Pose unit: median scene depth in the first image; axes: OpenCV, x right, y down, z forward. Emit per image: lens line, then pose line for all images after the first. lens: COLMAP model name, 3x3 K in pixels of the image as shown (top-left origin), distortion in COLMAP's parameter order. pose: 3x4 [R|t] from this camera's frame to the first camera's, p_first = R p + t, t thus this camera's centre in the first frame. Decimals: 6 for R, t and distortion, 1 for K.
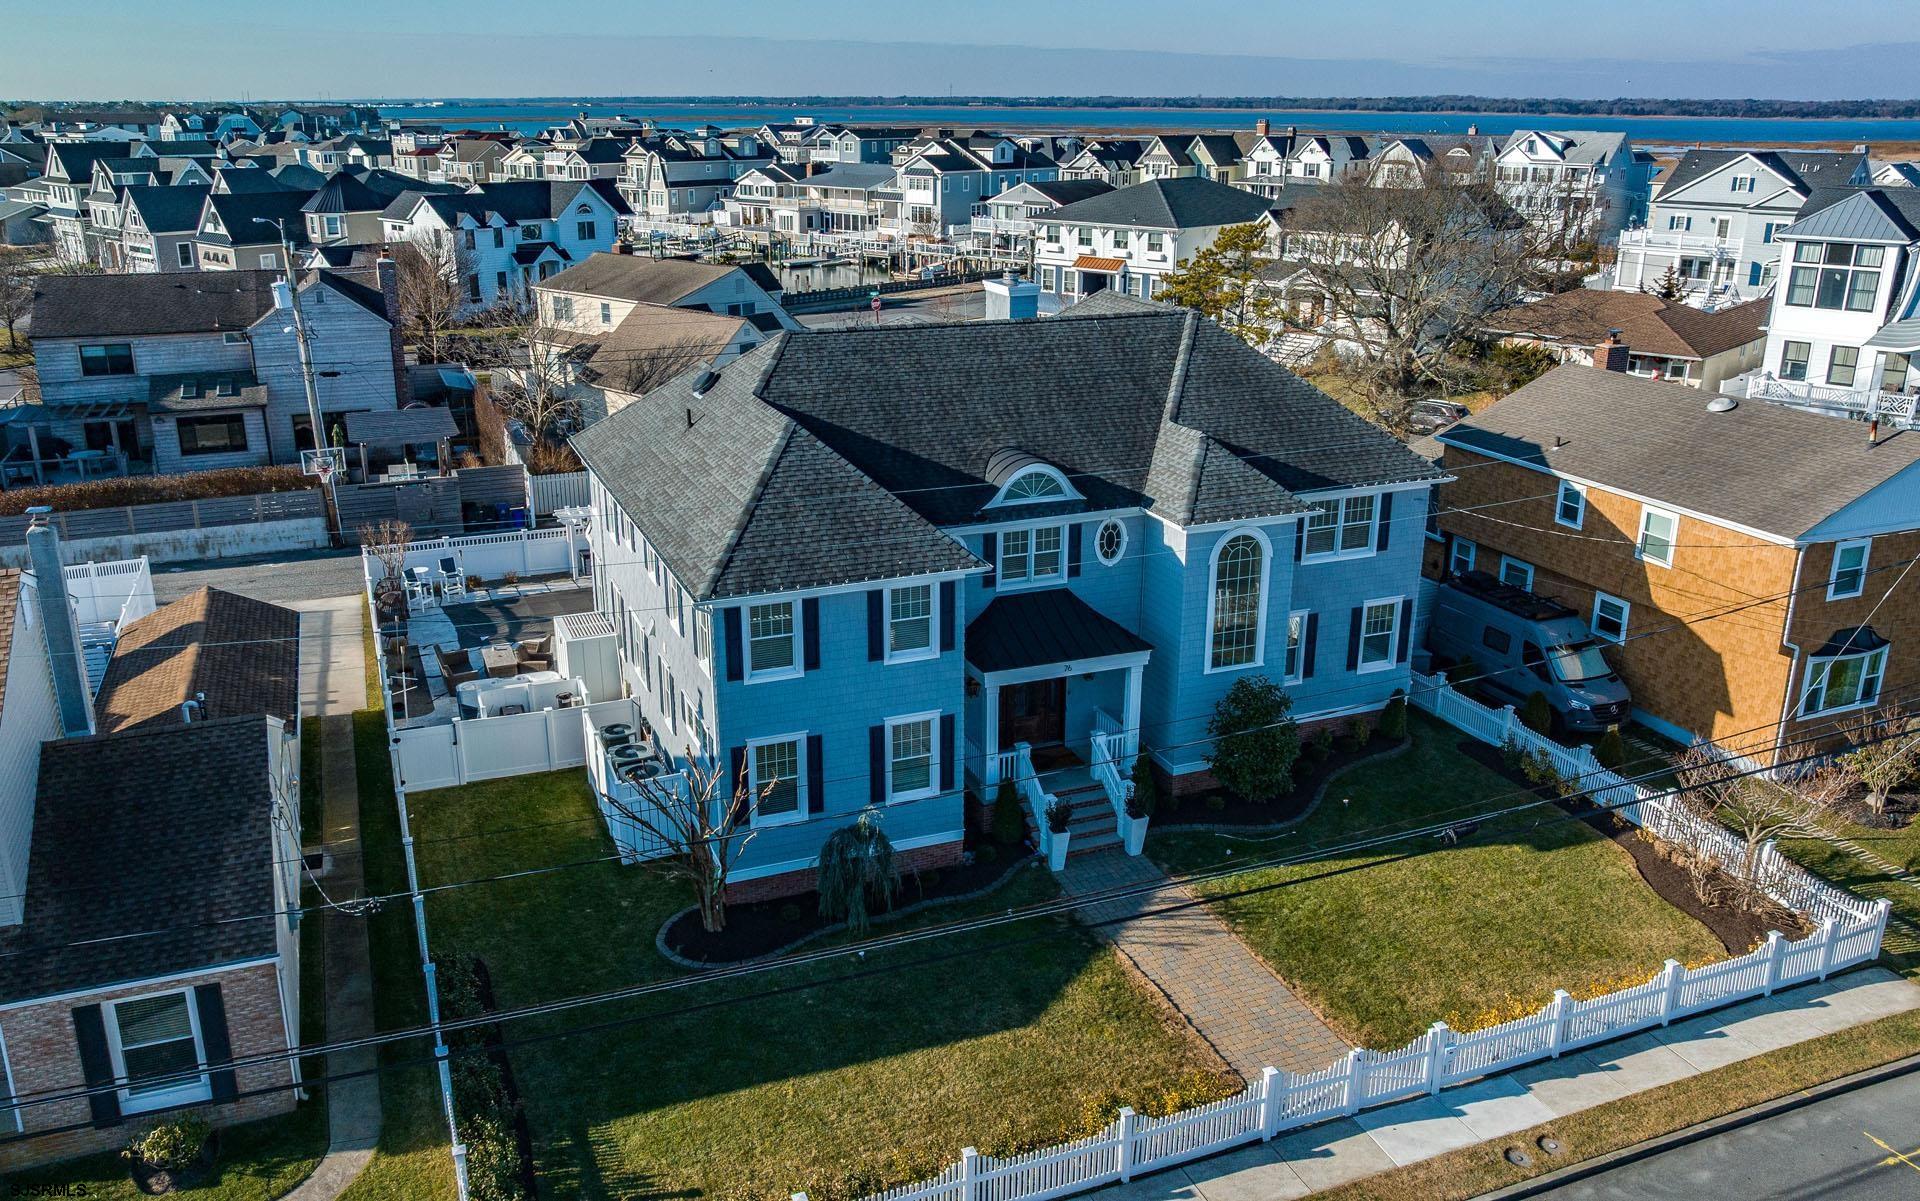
lens RADIAL K [[1508.0, 0, 956.0], [0, 1508.0, 596.7], [0, 0, 1]] dist [-0.017807, 0.000097]
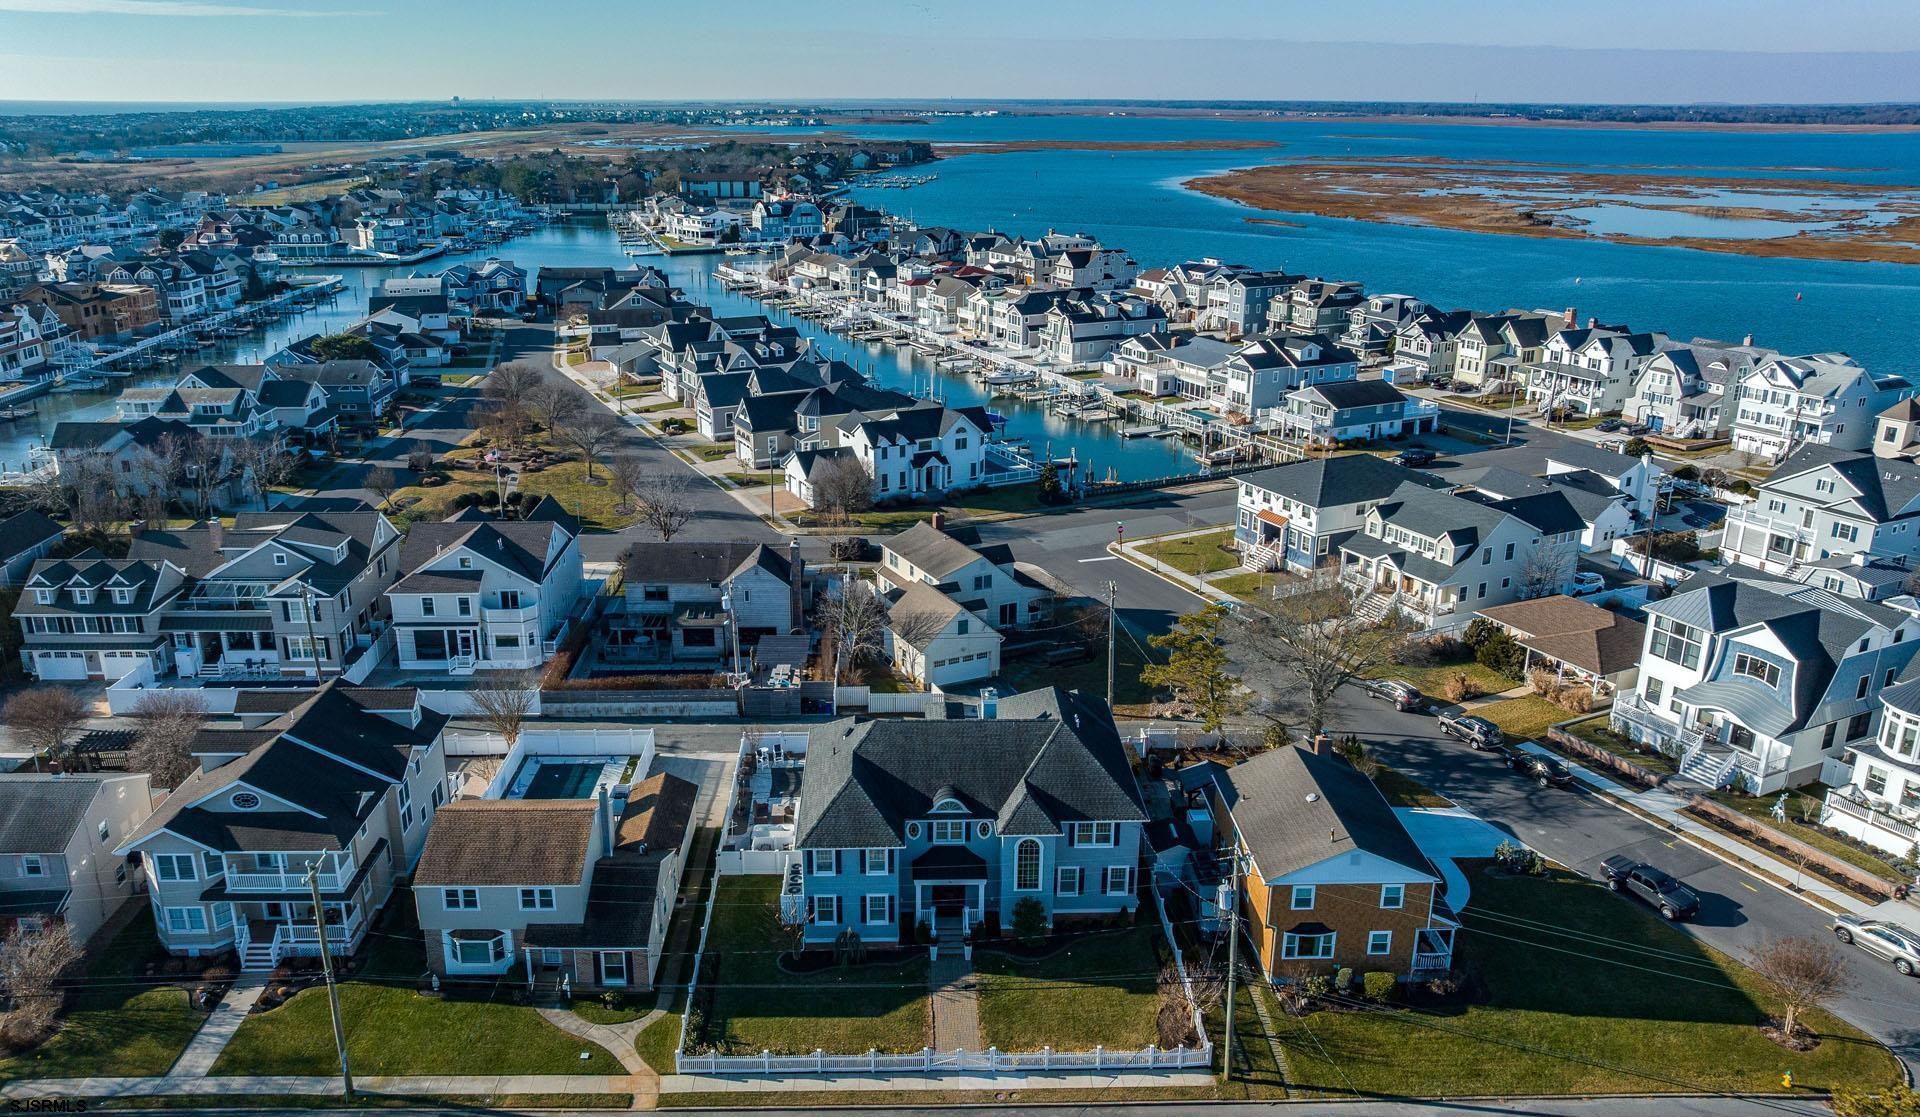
lens RADIAL K [[1415.1, 0, 952.0], [0, 1415.1, 552.3], [0, 0, 1]] dist [-0.021017, 0.007396]
pose [[0.938966, 0.112715, -0.325021, 0.258412], [-0.113652, 0.993389, 0.016166, -0.177970], [0.324695, 0.021760, 0.945569, -0.413775]]
